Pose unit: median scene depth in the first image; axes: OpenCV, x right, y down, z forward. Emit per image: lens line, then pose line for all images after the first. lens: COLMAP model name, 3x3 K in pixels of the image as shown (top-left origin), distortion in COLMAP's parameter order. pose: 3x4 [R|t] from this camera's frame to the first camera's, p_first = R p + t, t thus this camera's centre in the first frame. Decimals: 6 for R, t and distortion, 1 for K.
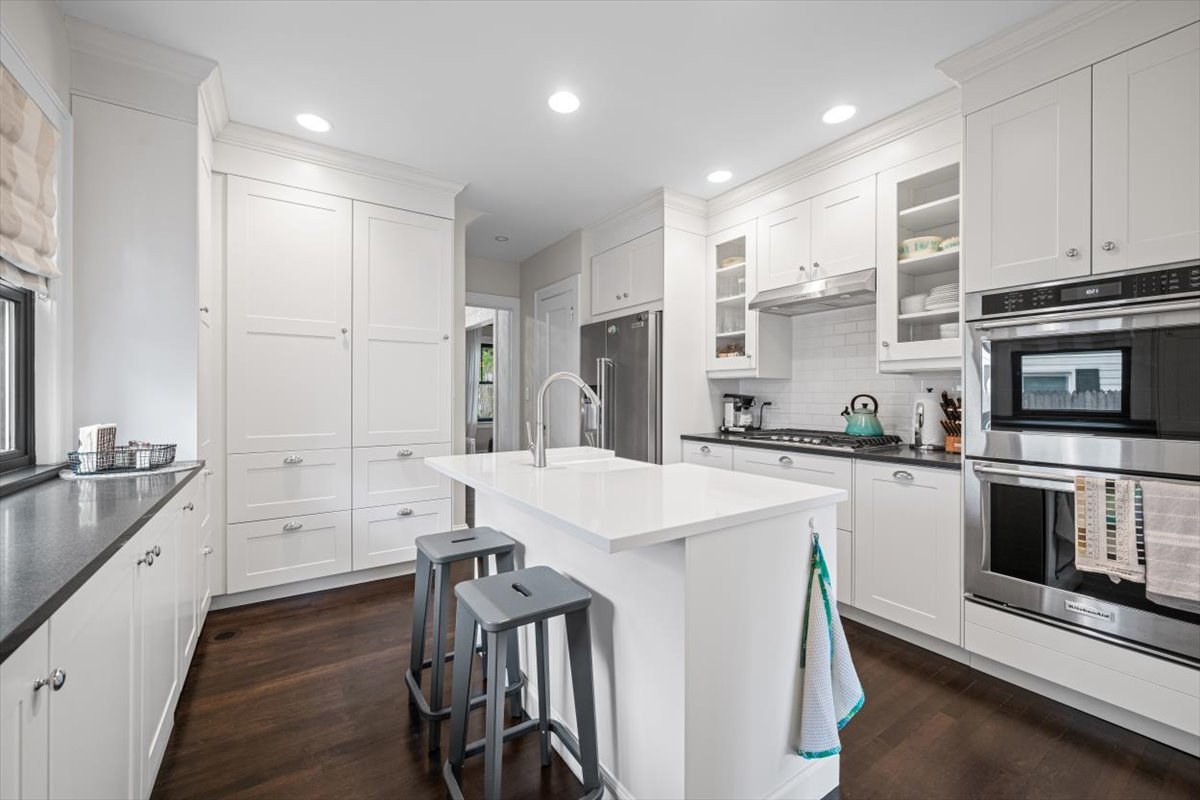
lens RADIAL K [[477.0, 0, 599.8], [0, 477.0, 396.6], [0, 0, 1]] dist [-0.000383, -0.000071]
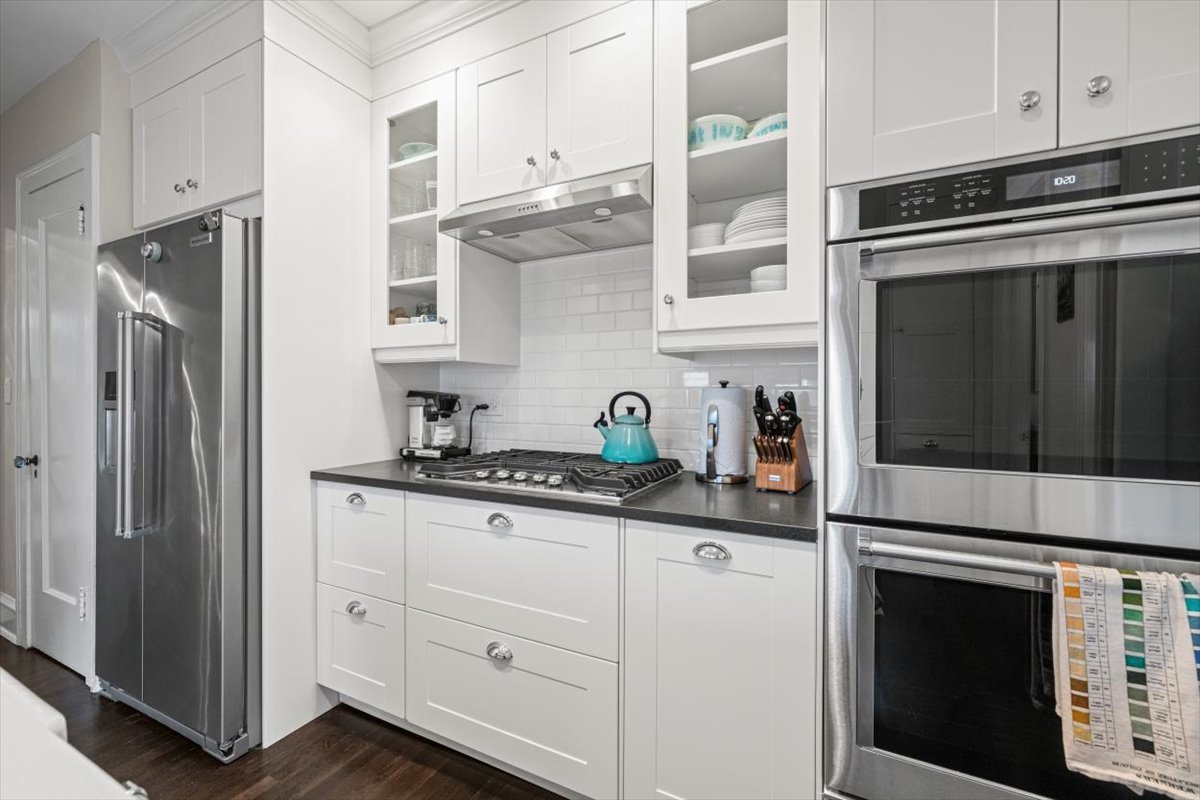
lens RADIAL K [[503.7, 0, 600.0], [0, 503.7, 400.0], [0, 0, 1]] dist [-0.000206, -0.000066]
pose [[0.874279, -0.004689, 0.485401, 0.216861], [0.000802, 0.999966, 0.008215, 0.000774], [-0.485423, -0.006792, 0.874253, 0.466176]]
